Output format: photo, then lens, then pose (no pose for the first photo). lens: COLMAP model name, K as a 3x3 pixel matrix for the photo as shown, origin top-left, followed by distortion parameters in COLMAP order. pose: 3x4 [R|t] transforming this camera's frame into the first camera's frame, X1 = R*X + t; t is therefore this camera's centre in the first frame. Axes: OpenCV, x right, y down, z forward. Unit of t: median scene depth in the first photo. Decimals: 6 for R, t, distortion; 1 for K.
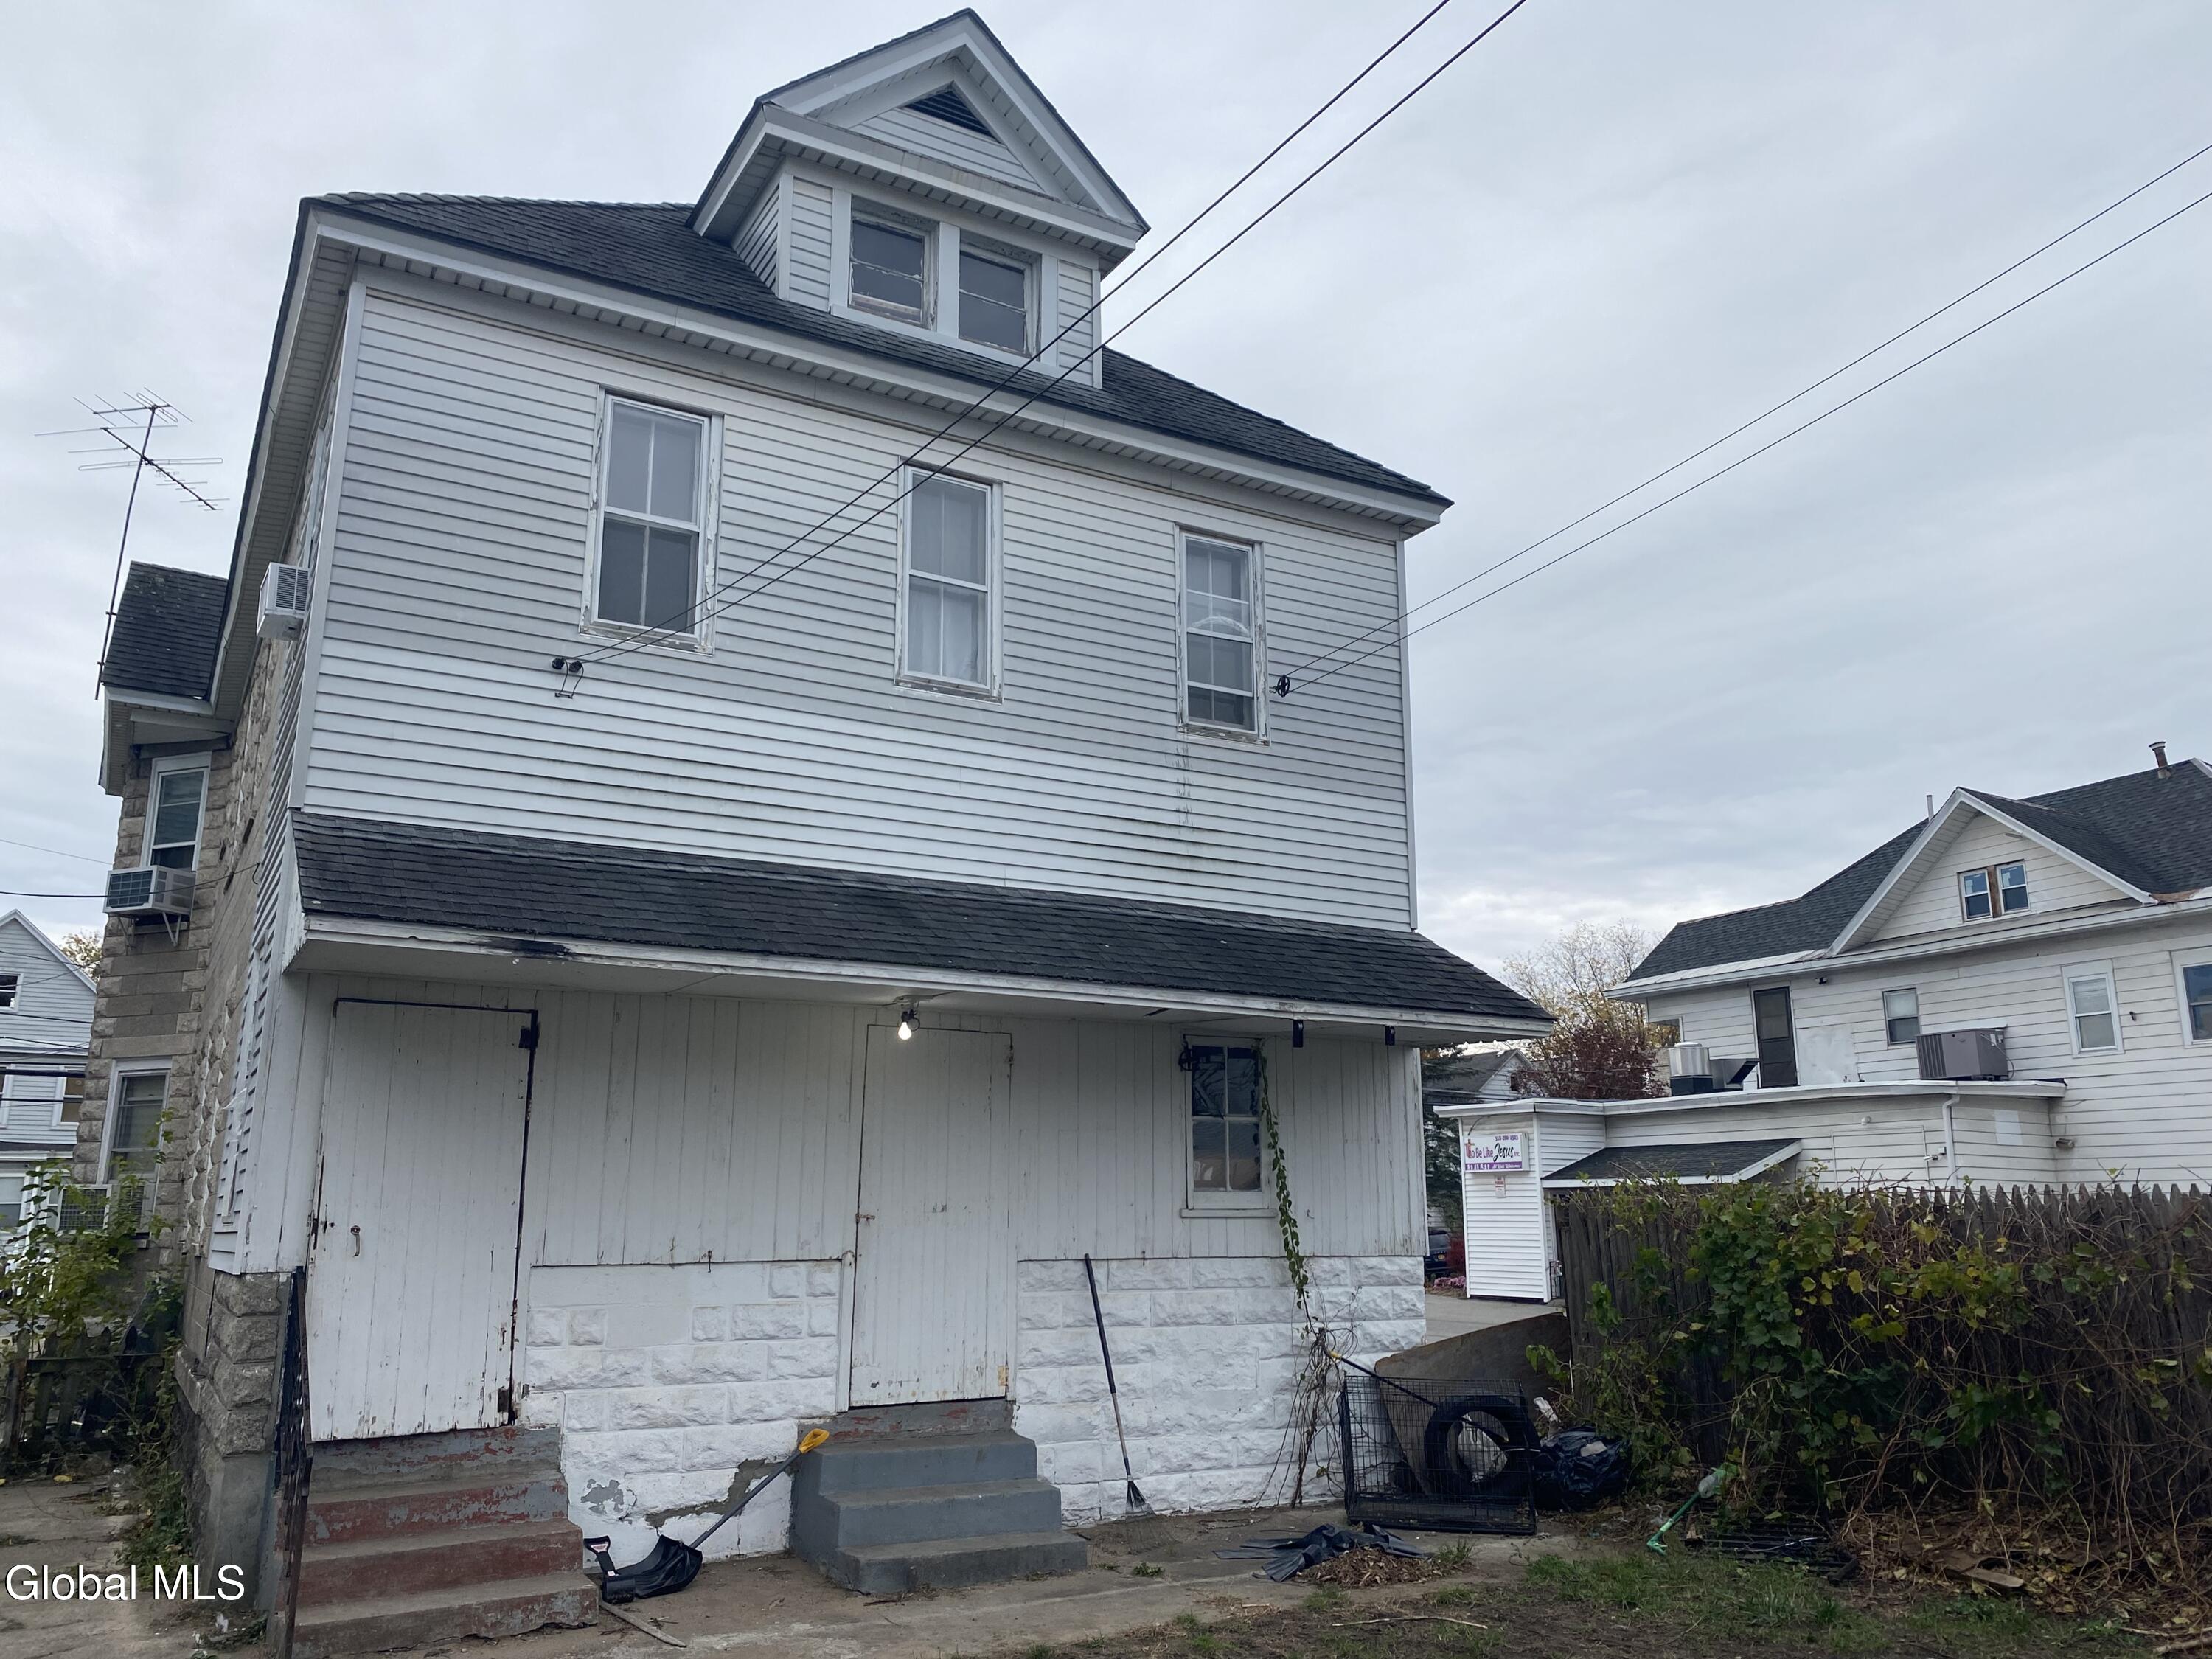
lens RADIAL K [[1693.0, 0, 1134.2], [0, 1693.0, 837.3], [0, 0, 1]] dist [0.033060, -0.045739]
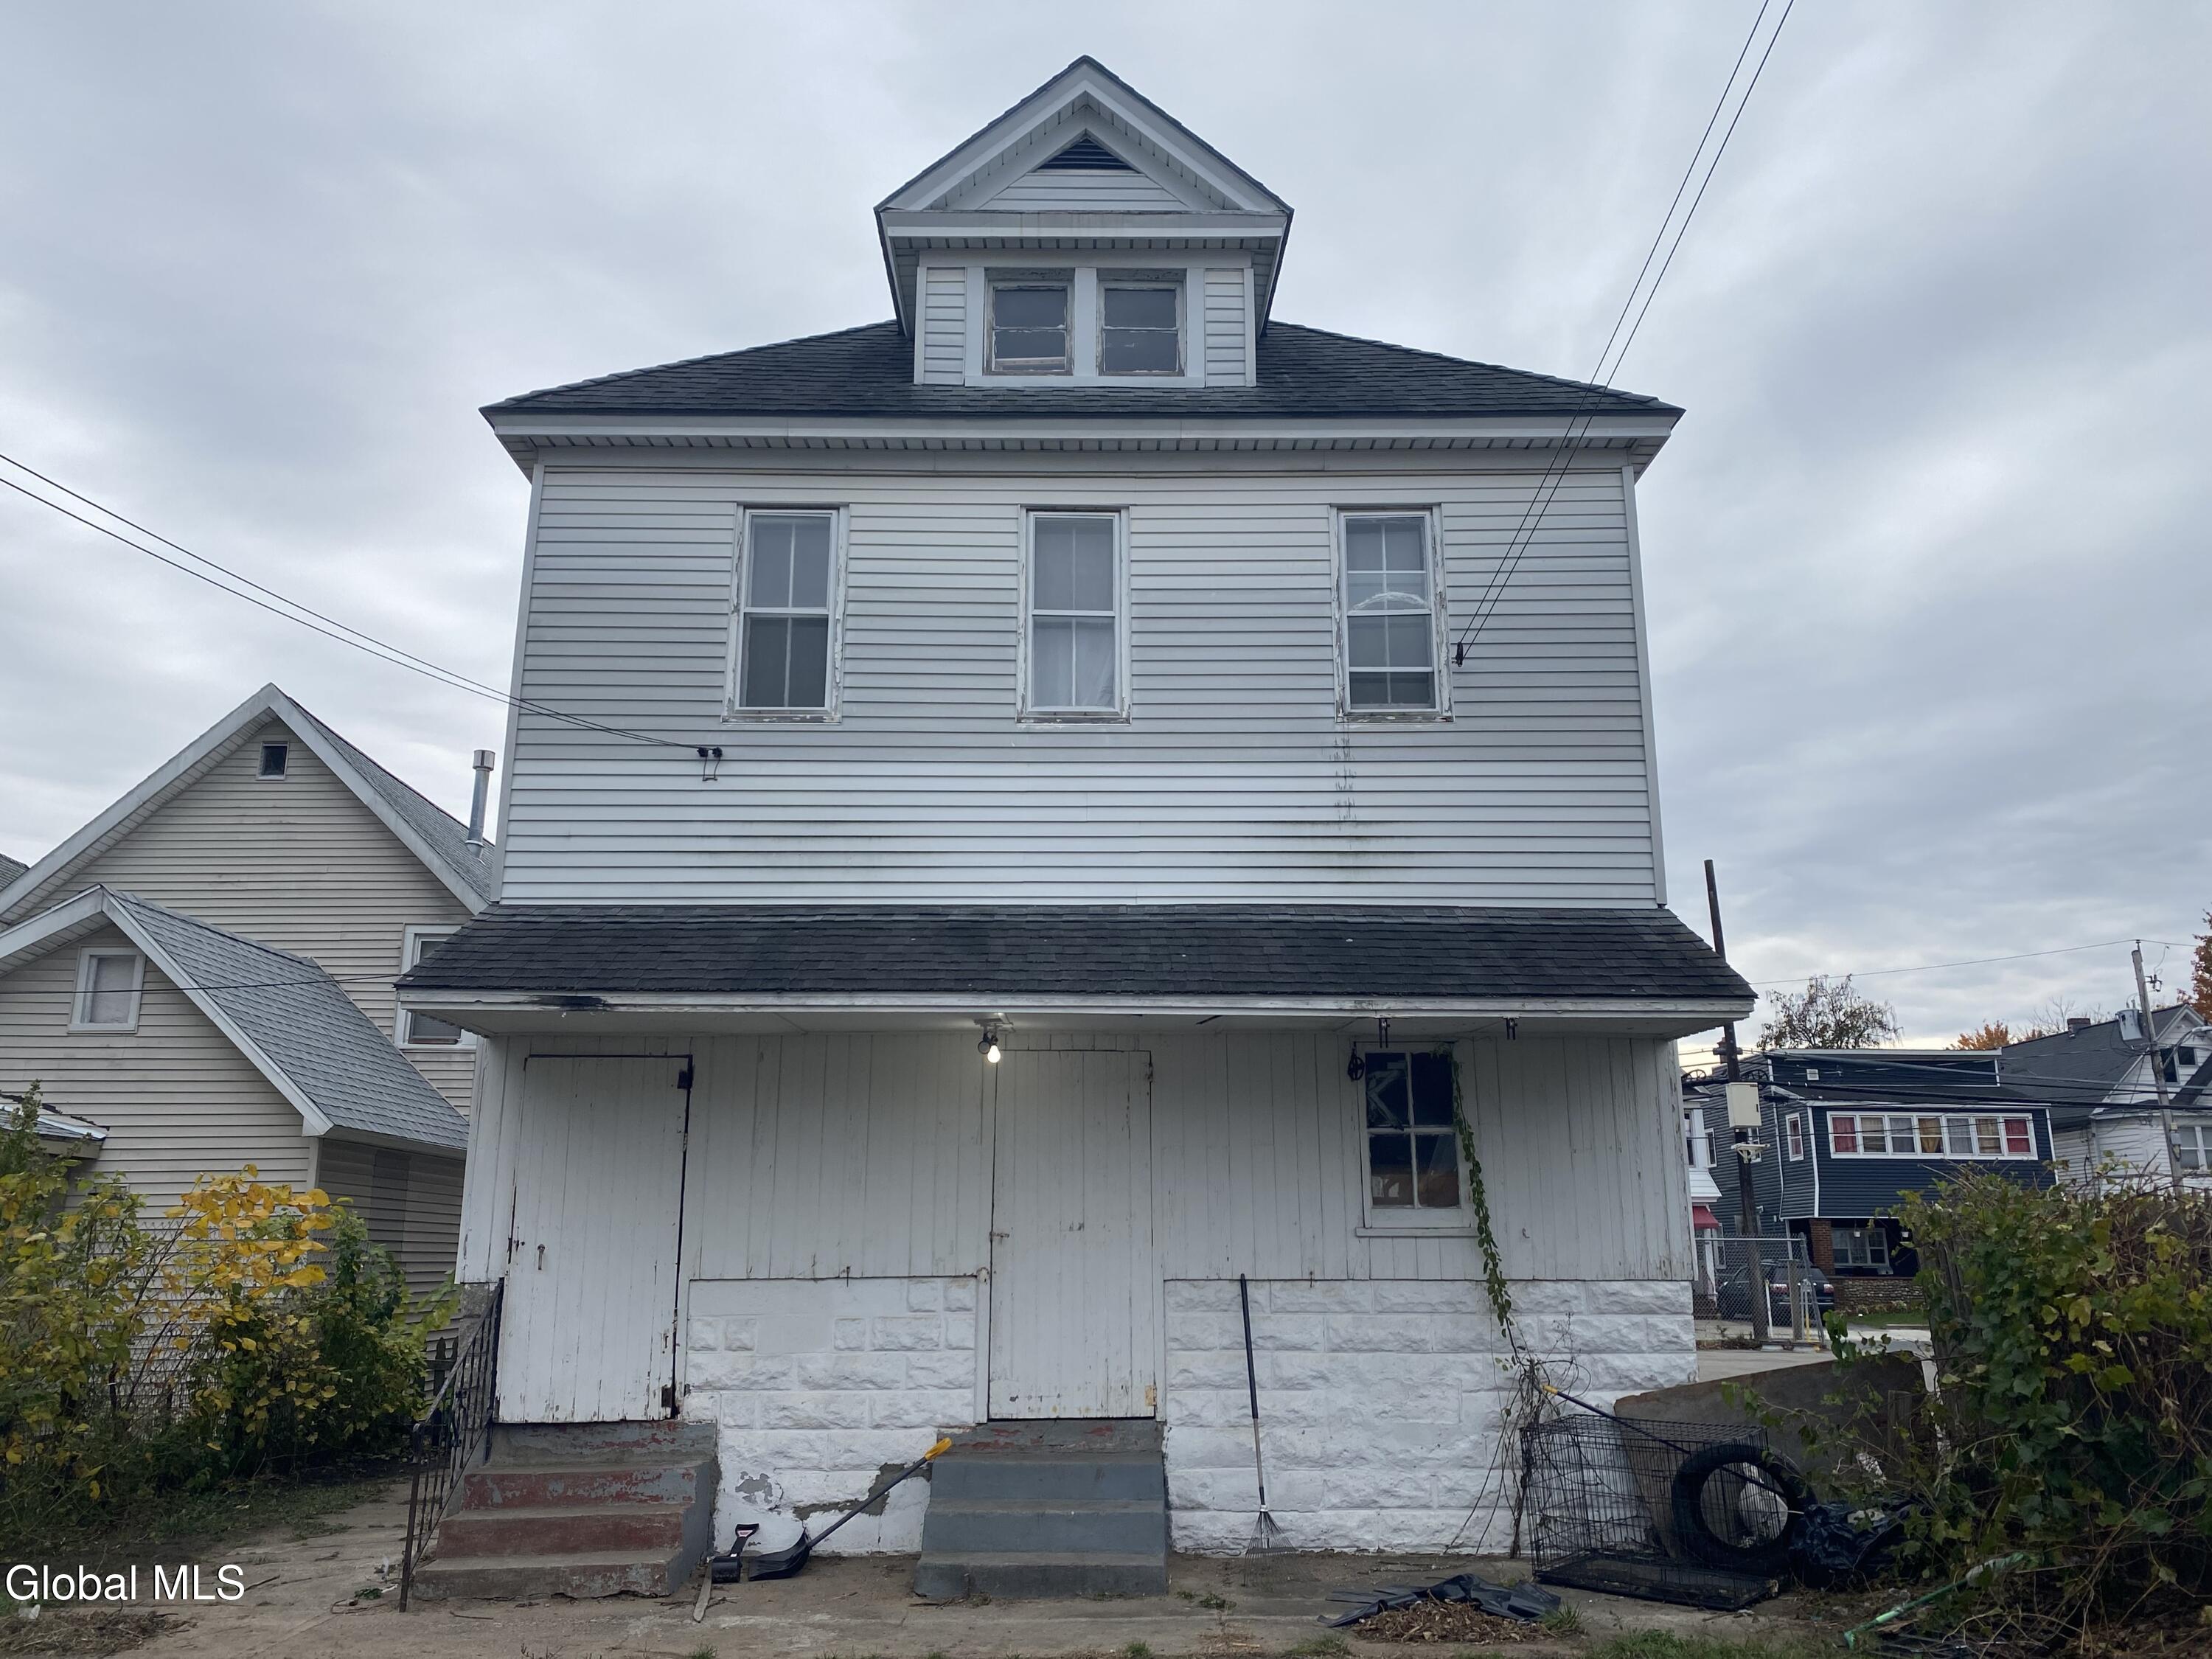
lens RADIAL K [[1693.0, 0, 1117.3], [0, 1693.0, 841.6], [0, 0, 1]] dist [0.033060, -0.045739]
pose [[0.870215, -0.118906, -0.478108, 0.400024], [0.109762, 0.992839, -0.047139, 0.038157], [0.480290, -0.011457, 0.877035, 0.118025]]
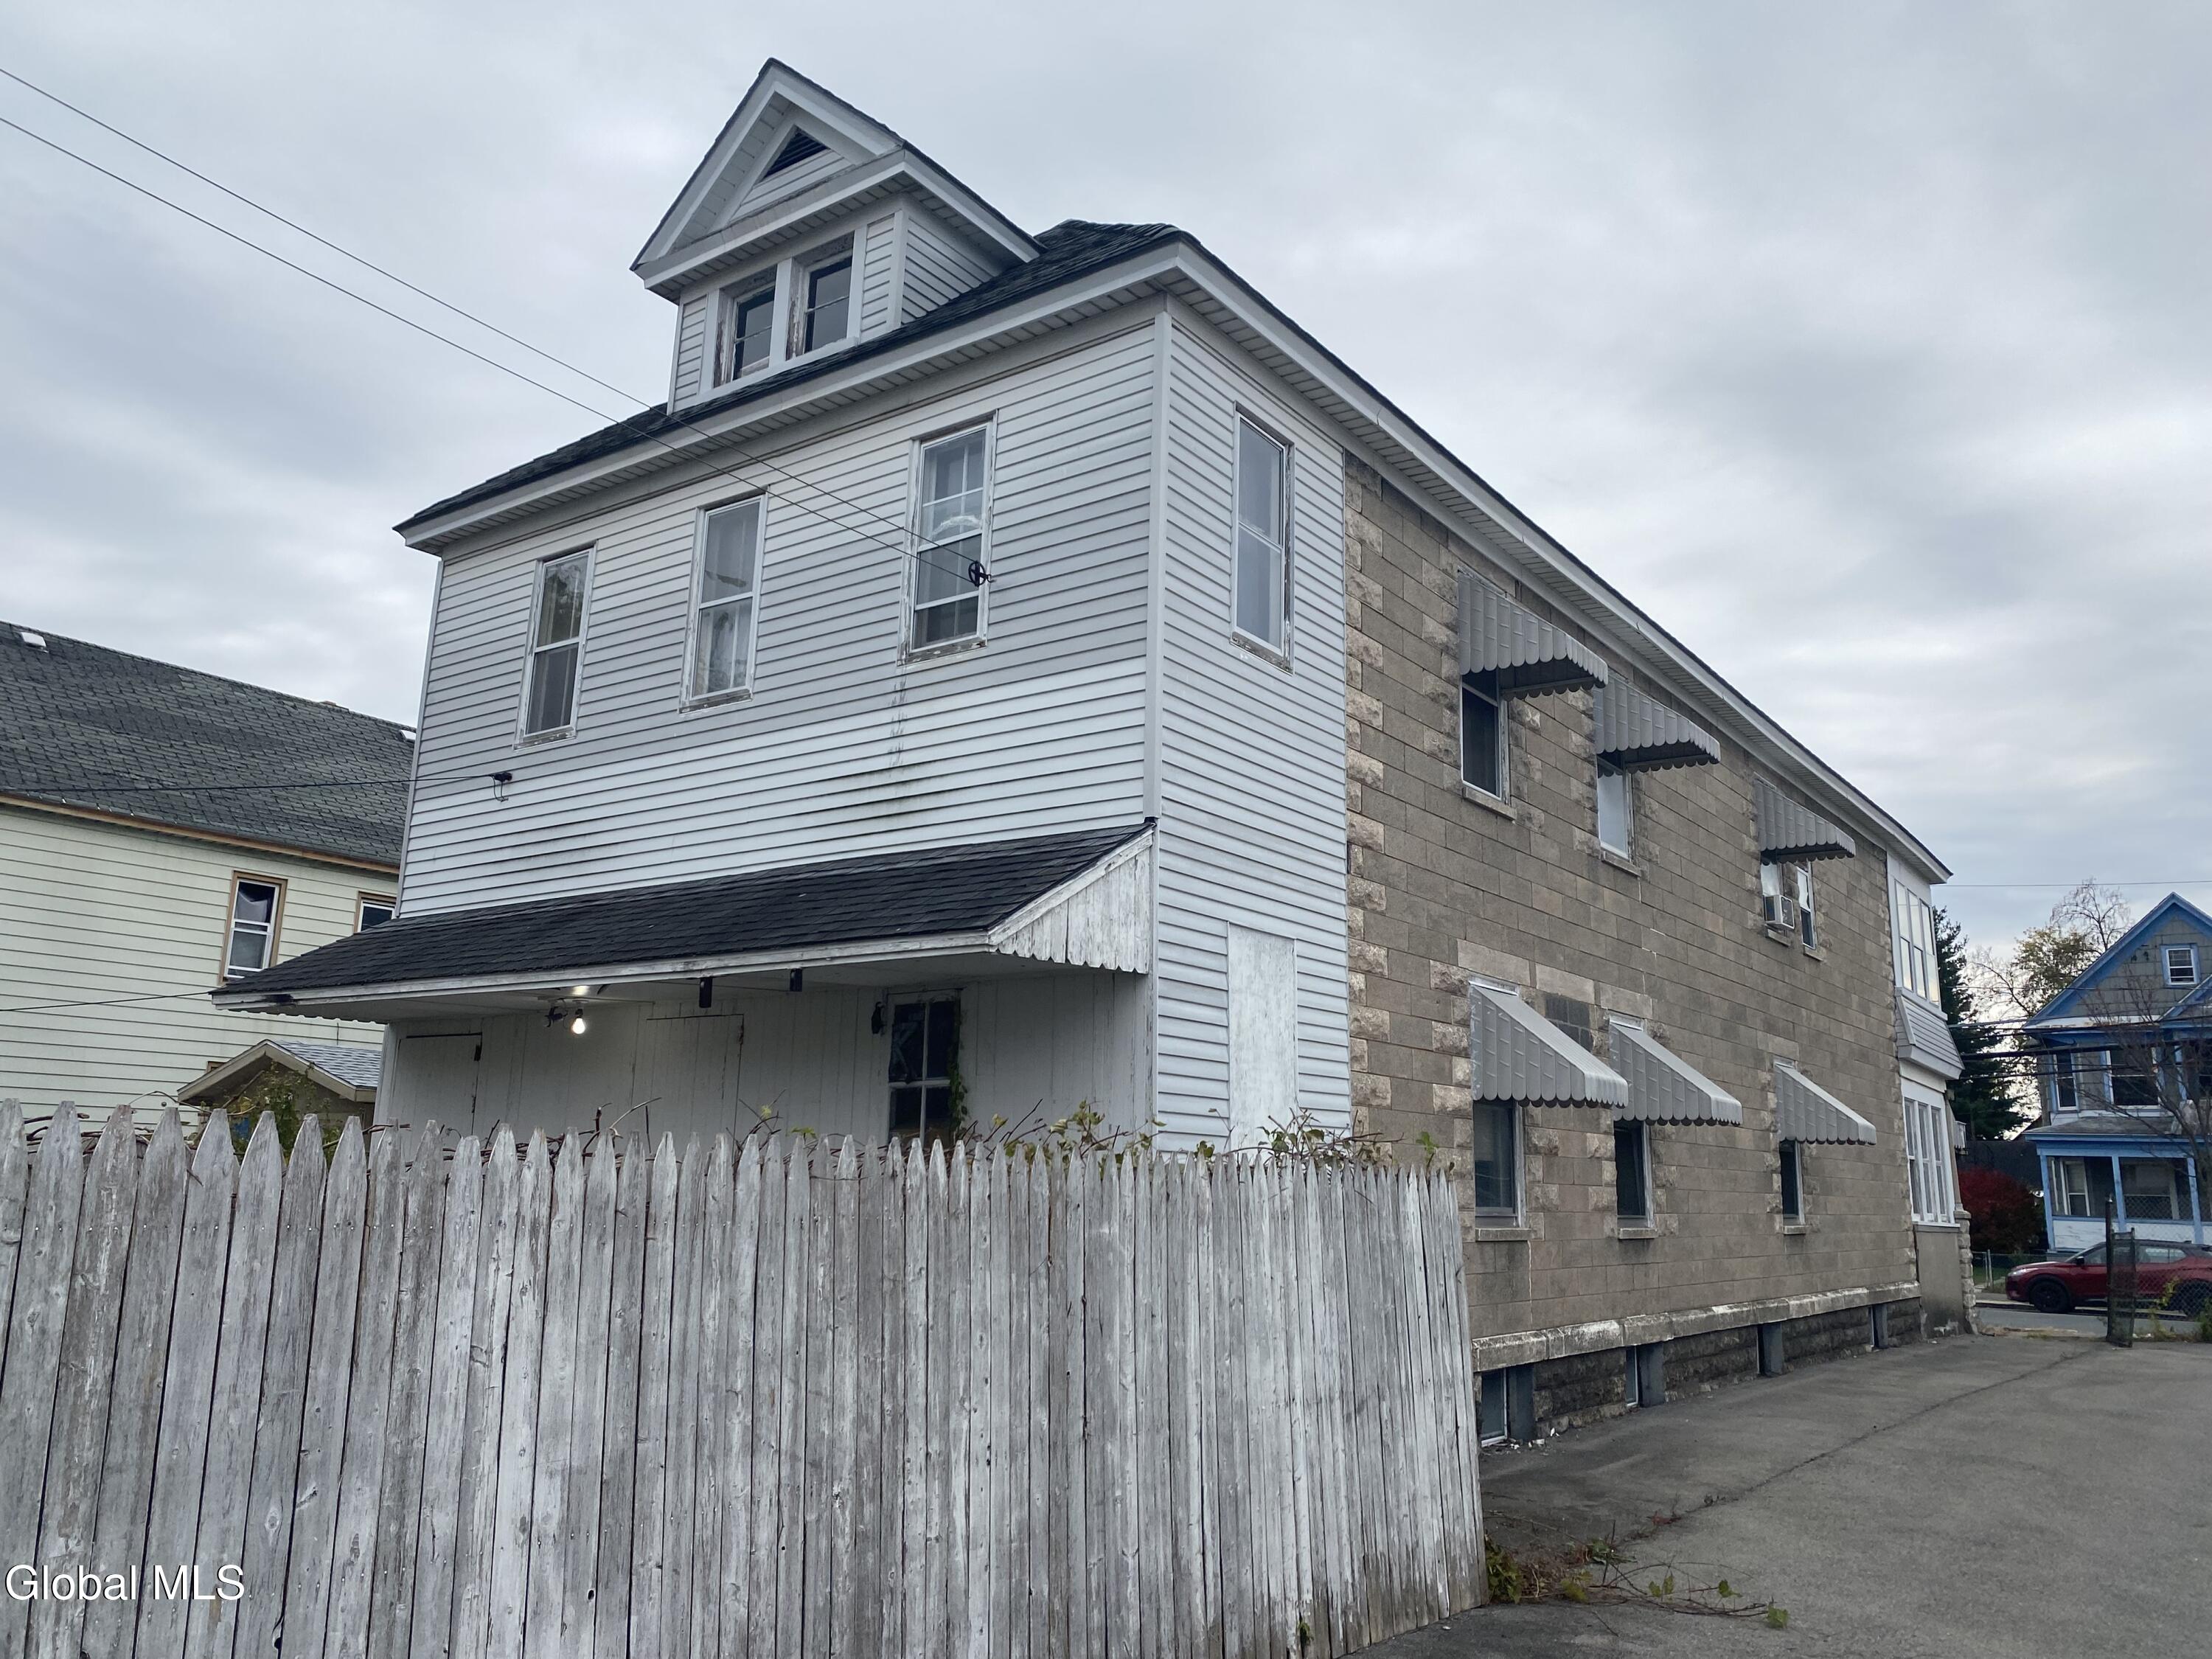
lens RADIAL K [[1693.0, 0, 1110.4], [0, 1693.0, 816.2], [0, 0, 1]] dist [0.033060, -0.045739]
pose [[0.407603, -0.186372, -0.893938, 0.967844], [0.182858, 0.975781, -0.120058, 0.163545], [0.894663, -0.114528, 0.431811, 0.763246]]
